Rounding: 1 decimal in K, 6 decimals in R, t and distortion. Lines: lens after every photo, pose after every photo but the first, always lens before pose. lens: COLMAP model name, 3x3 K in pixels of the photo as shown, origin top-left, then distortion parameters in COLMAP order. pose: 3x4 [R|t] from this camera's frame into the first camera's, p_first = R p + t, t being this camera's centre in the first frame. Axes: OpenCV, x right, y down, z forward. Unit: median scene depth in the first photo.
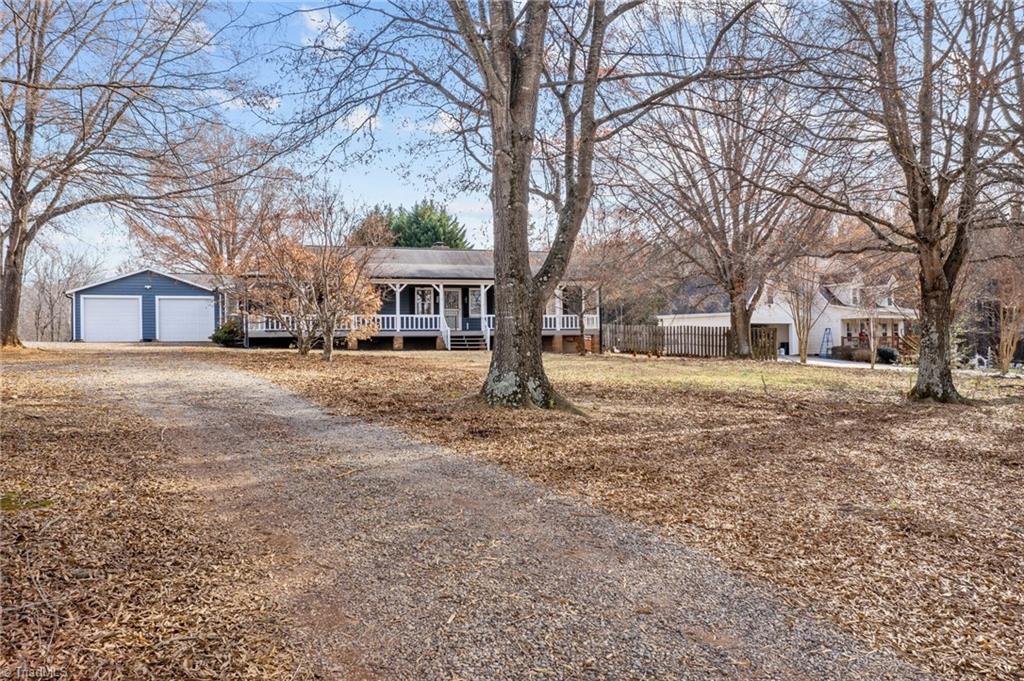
lens RADIAL K [[826.0, 0, 512.0], [0, 826.0, 340.5], [0, 0, 1]] dist [-0.037954, 0.008234]
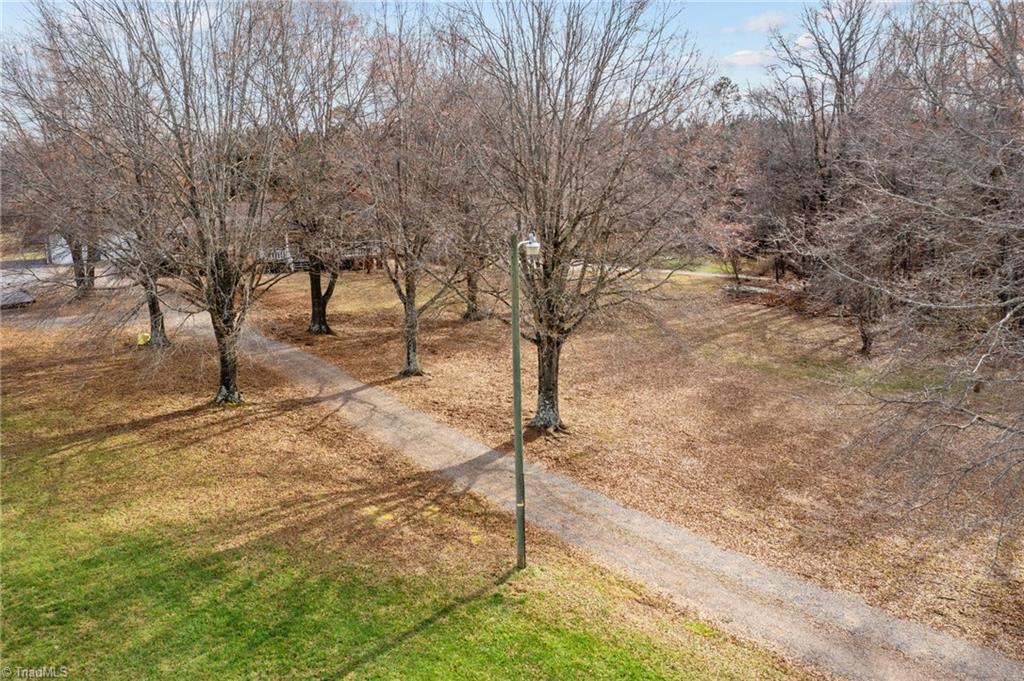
lens RADIAL K [[826.0, 0, 512.0], [0, 826.0, 340.5], [0, 0, 1]] dist [-0.037954, 0.008234]
pose [[0.981648, -0.034503, 0.187555, 0.047363], [-0.002853, 0.980729, 0.195351, -0.180672], [-0.190681, -0.192301, 0.962632, -0.798792]]
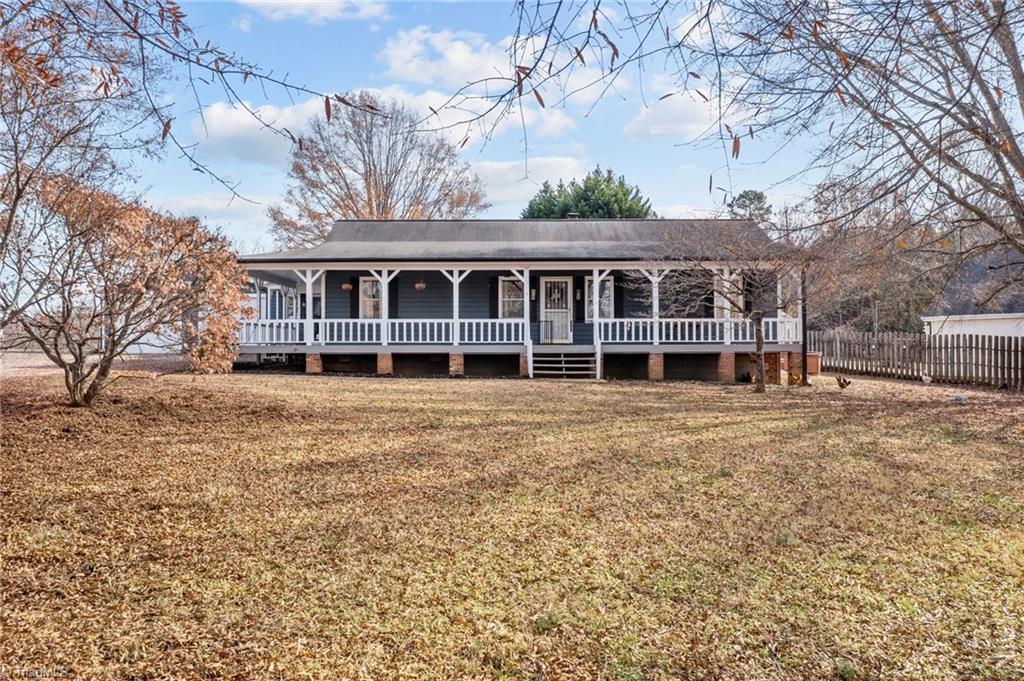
lens RADIAL K [[834.2, 0, 512.0], [0, 834.2, 340.5], [0, 0, 1]] dist [-0.037197, -0.001541]
pose [[0.953483, 0.001767, -0.301442, 0.092820], [-0.002717, 0.999993, -0.002730, -0.013201], [0.301435, 0.003422, 0.953481, 0.400403]]
